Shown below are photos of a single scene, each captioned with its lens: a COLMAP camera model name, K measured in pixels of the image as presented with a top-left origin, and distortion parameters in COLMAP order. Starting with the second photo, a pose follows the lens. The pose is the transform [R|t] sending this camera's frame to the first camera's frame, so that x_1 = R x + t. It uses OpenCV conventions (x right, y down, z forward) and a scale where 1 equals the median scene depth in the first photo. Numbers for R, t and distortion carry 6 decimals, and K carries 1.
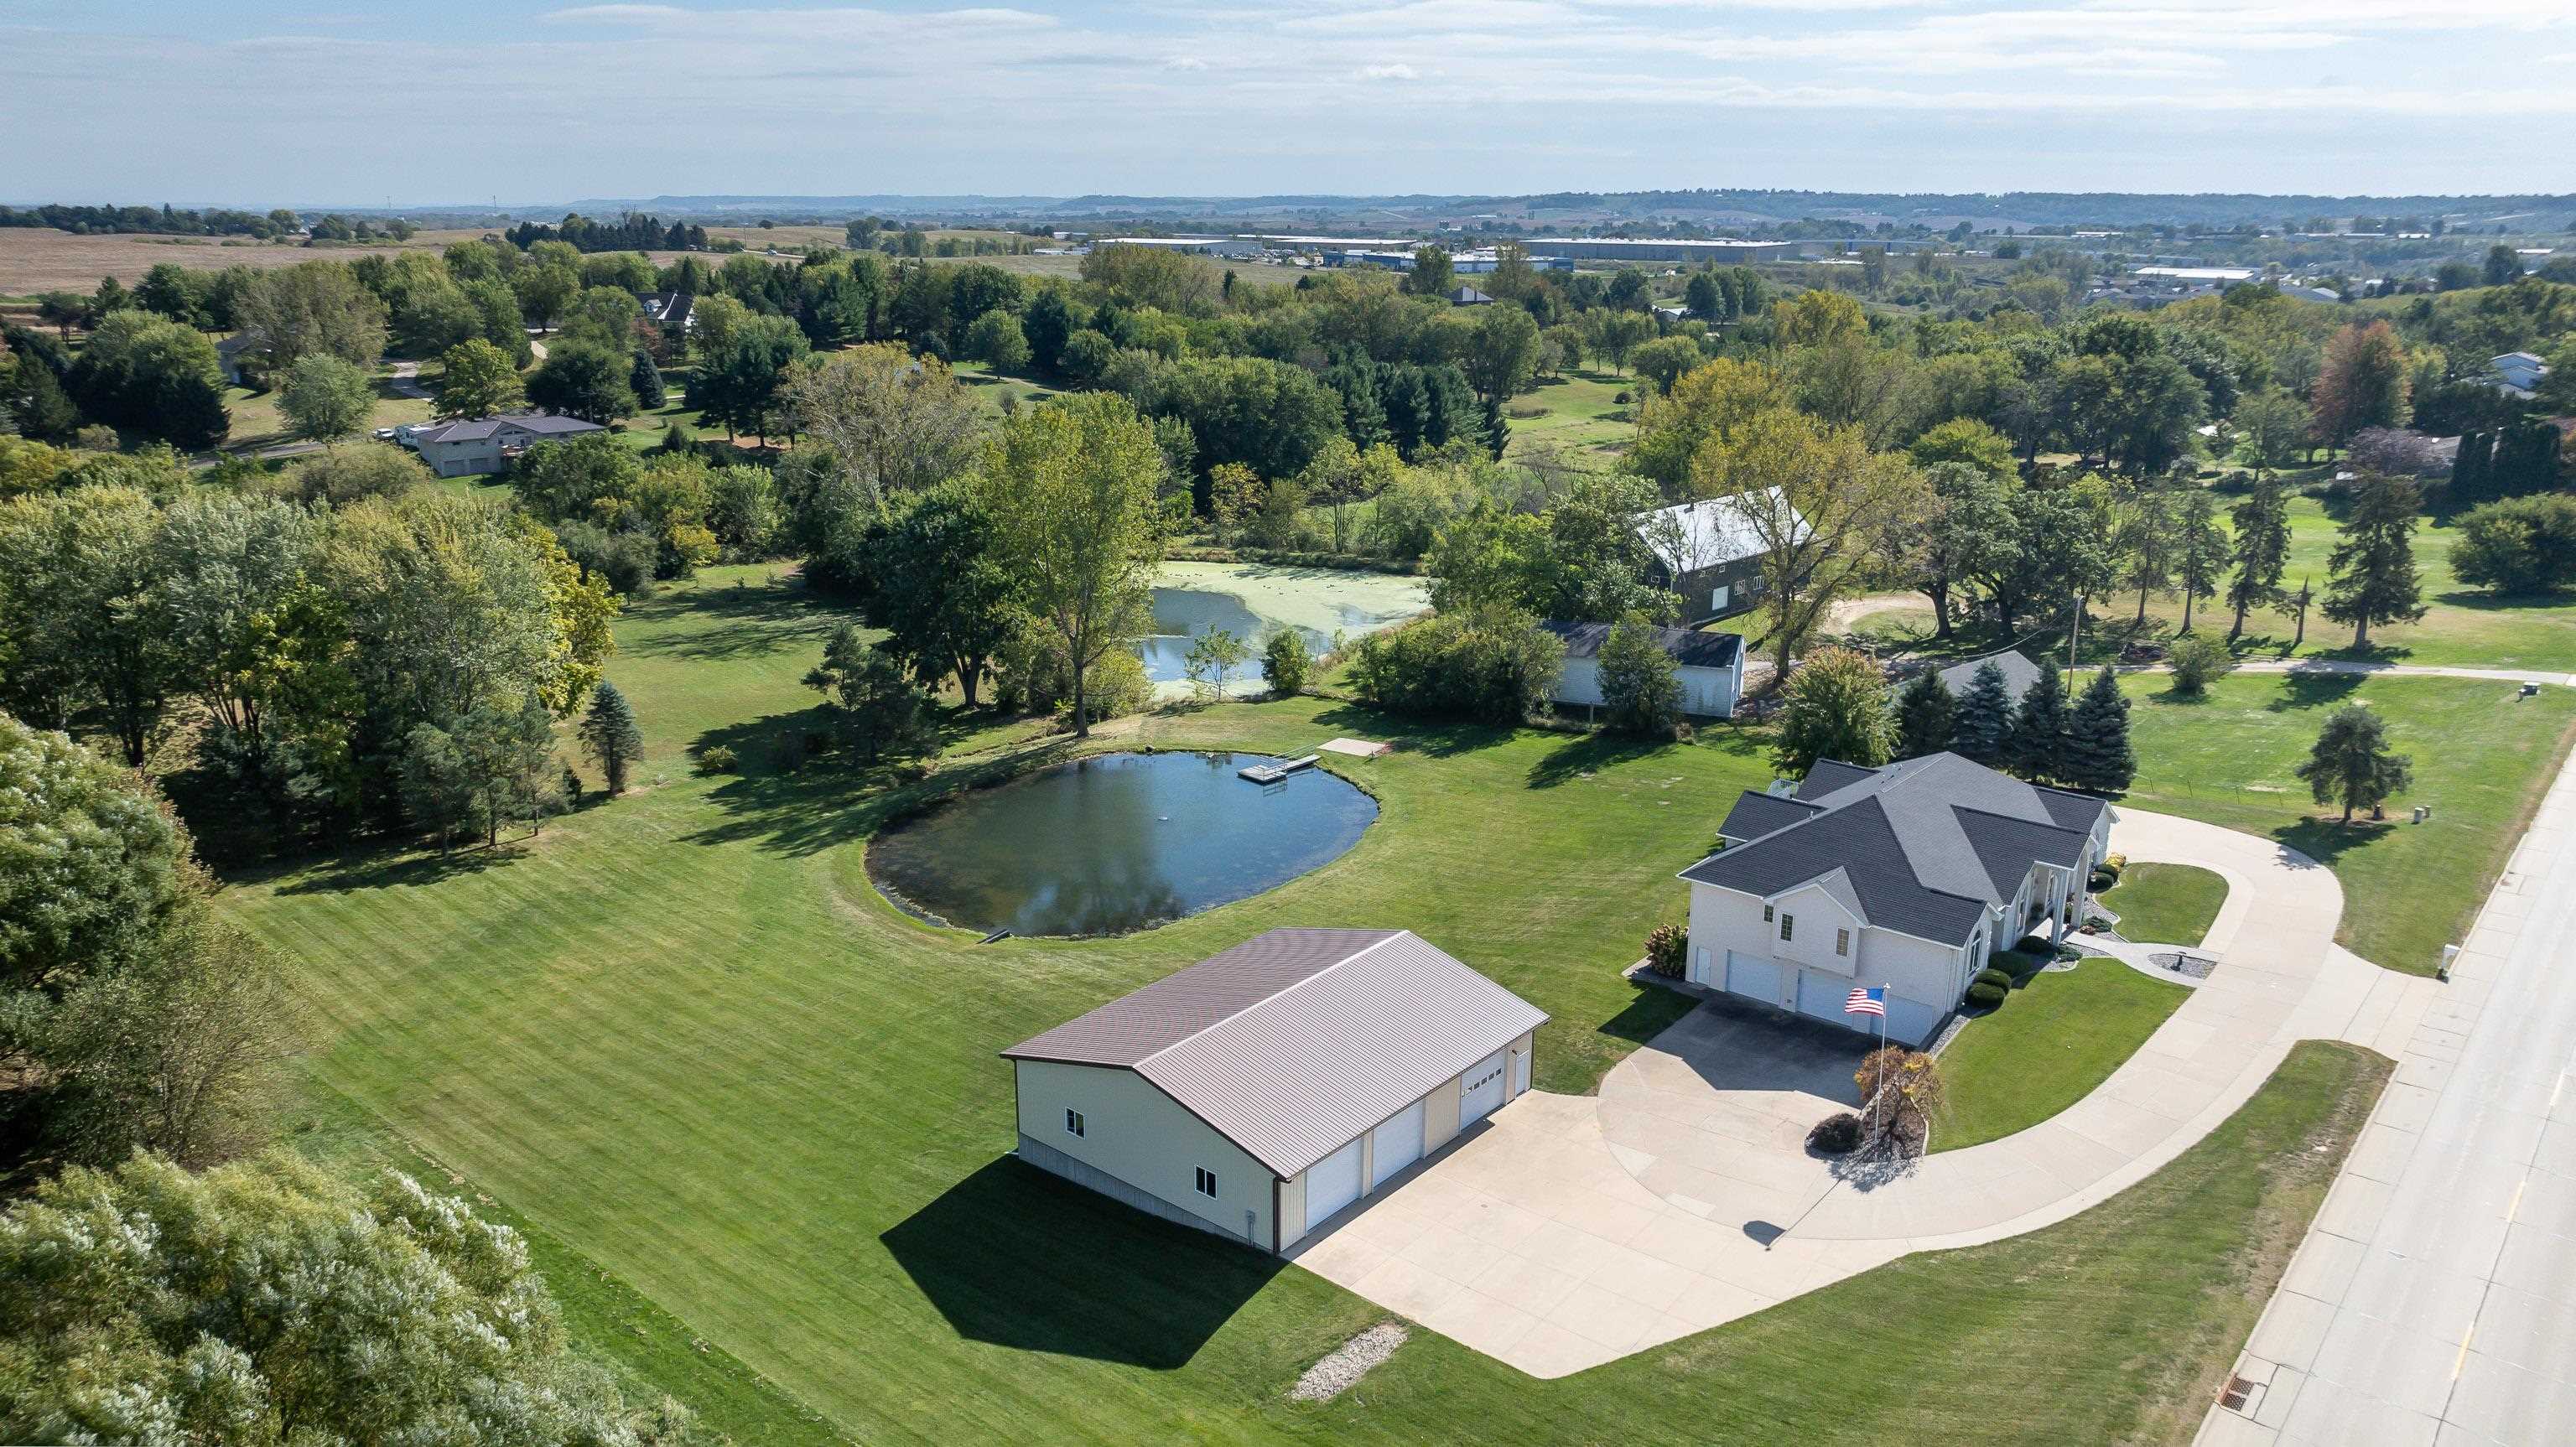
lens RADIAL K [[1781.5, 0, 1288.0], [0, 1781.5, 723.5], [0, 0, 1]] dist [0.008069, -0.000719]
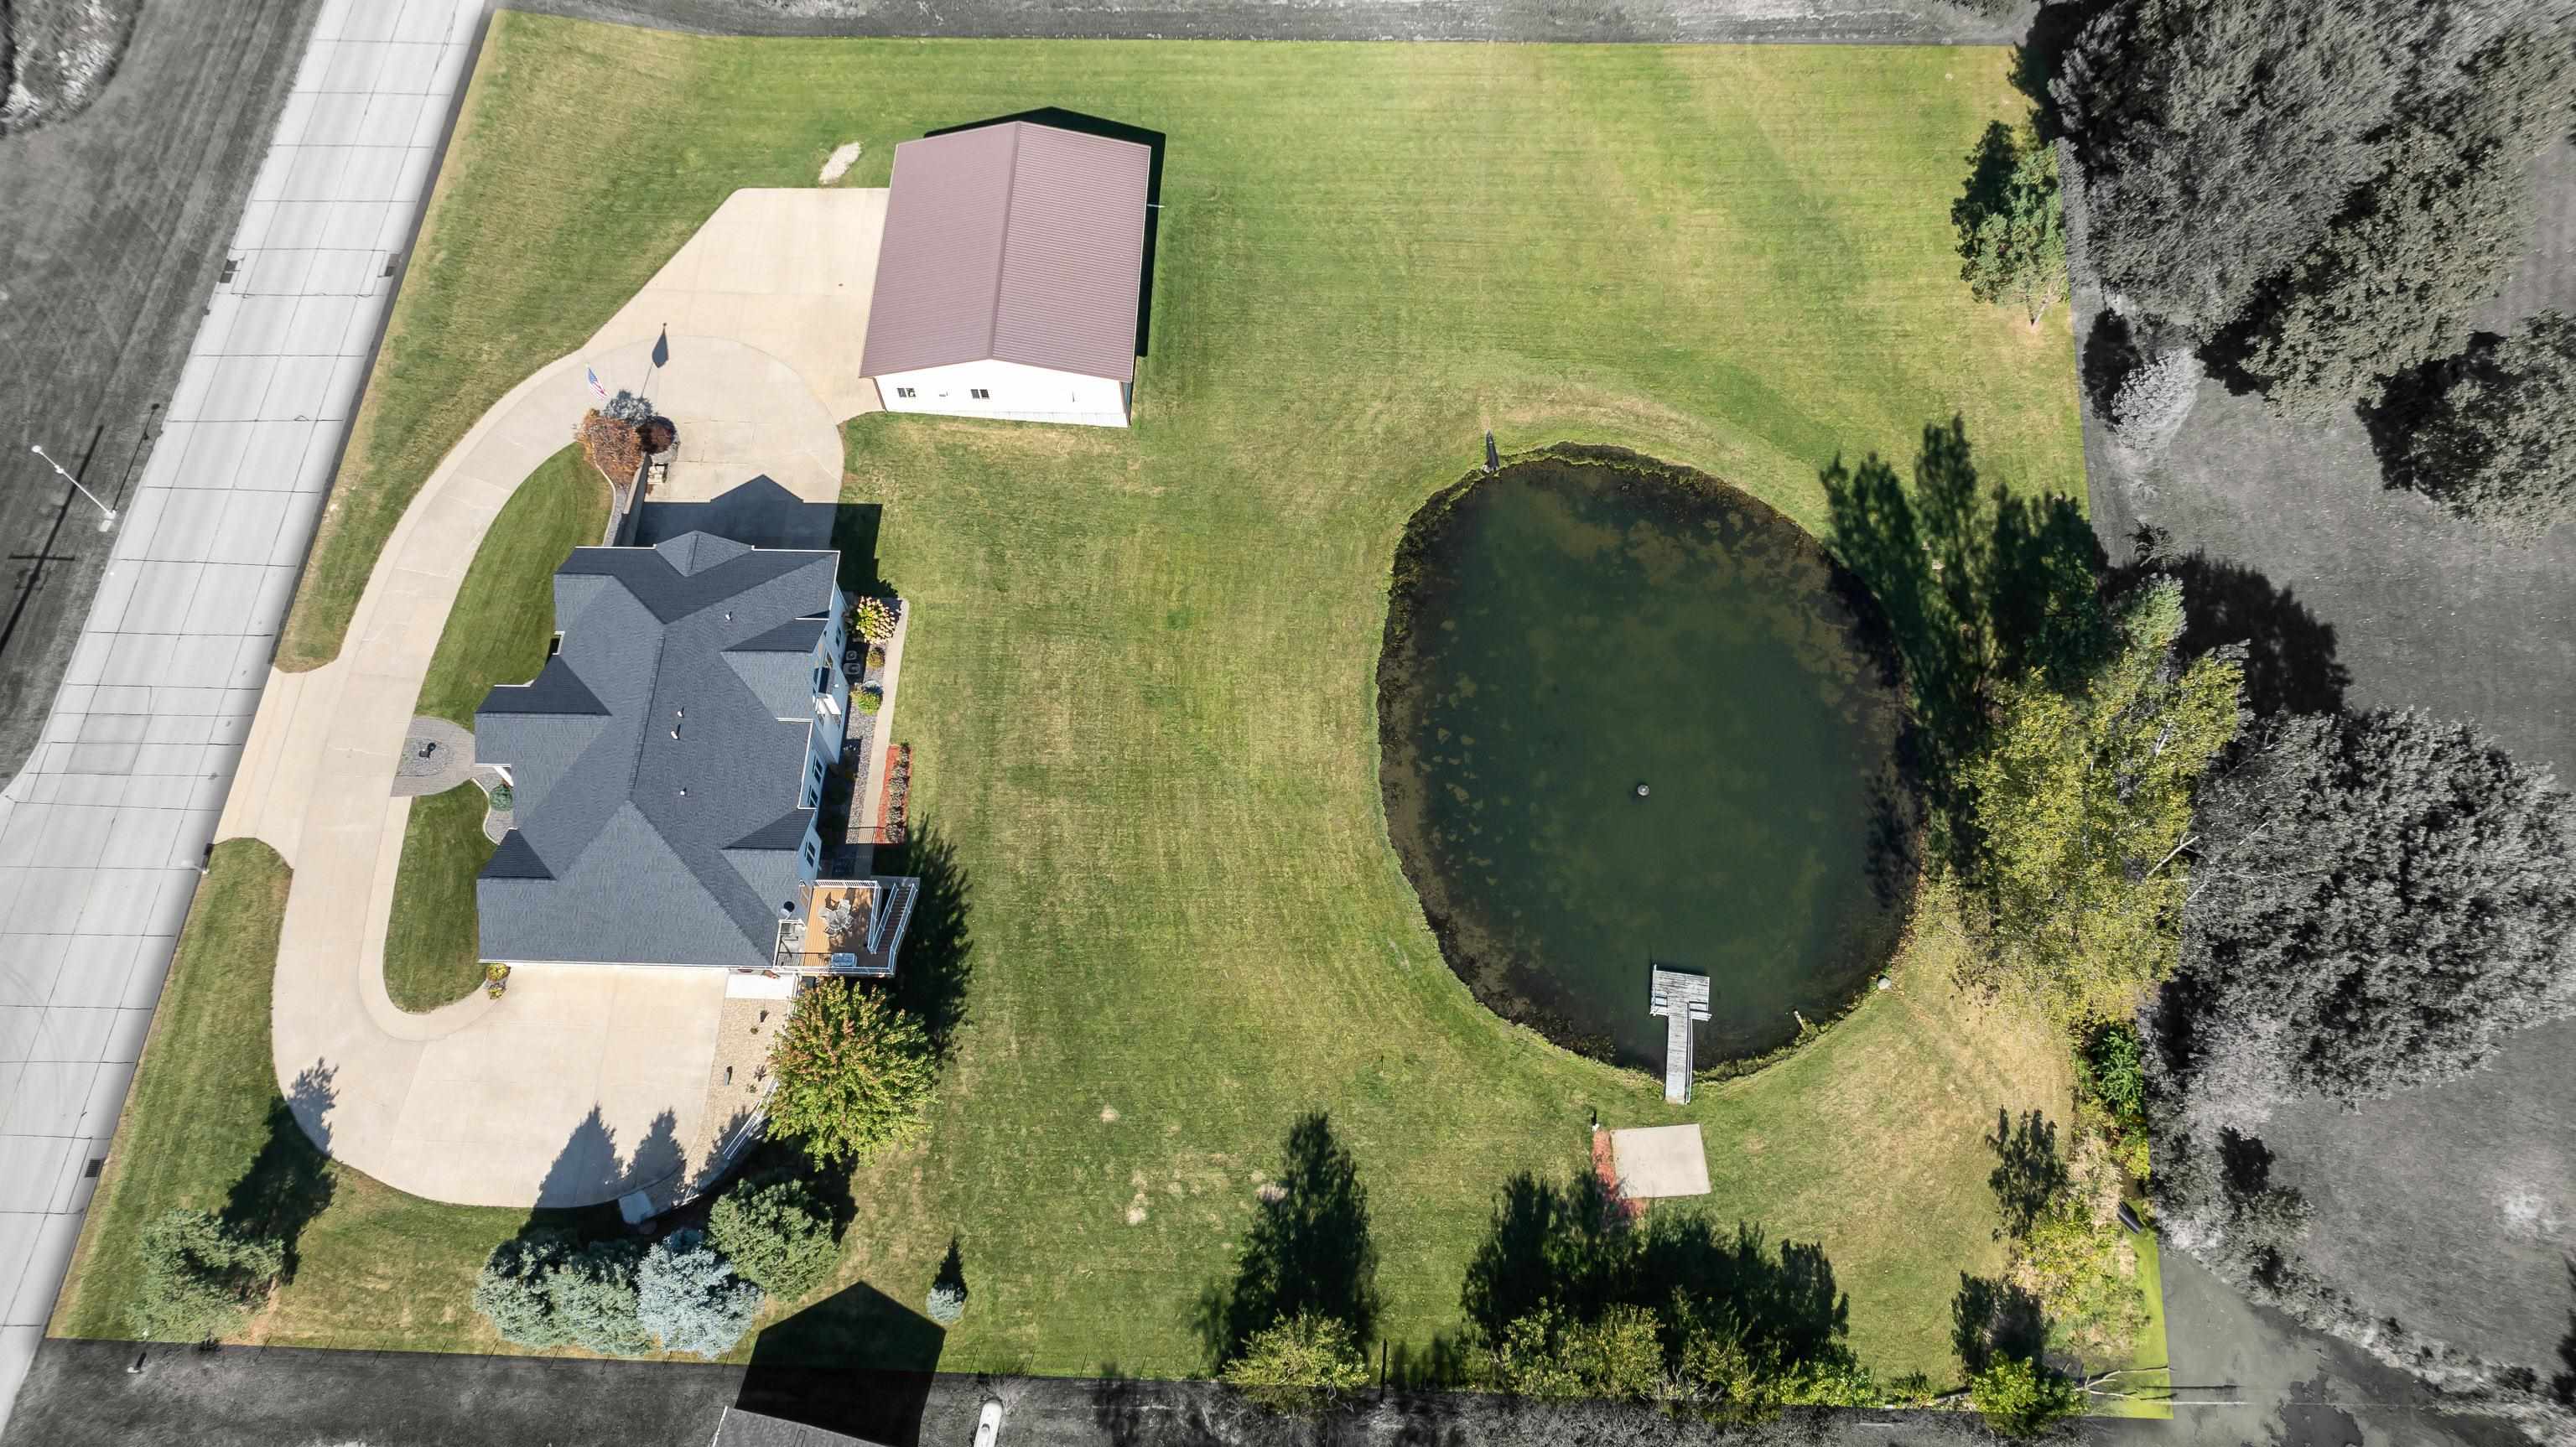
lens RADIAL K [[1781.5, 0, 1288.0], [0, 1781.5, 723.5], [0, 0, 1]] dist [0.008069, -0.000719]
pose [[-0.778830, 0.564303, -0.273837, 0.283891], [-0.173395, 0.225864, 0.958603, -0.764730], [0.602792, 0.794071, -0.078063, 1.045416]]
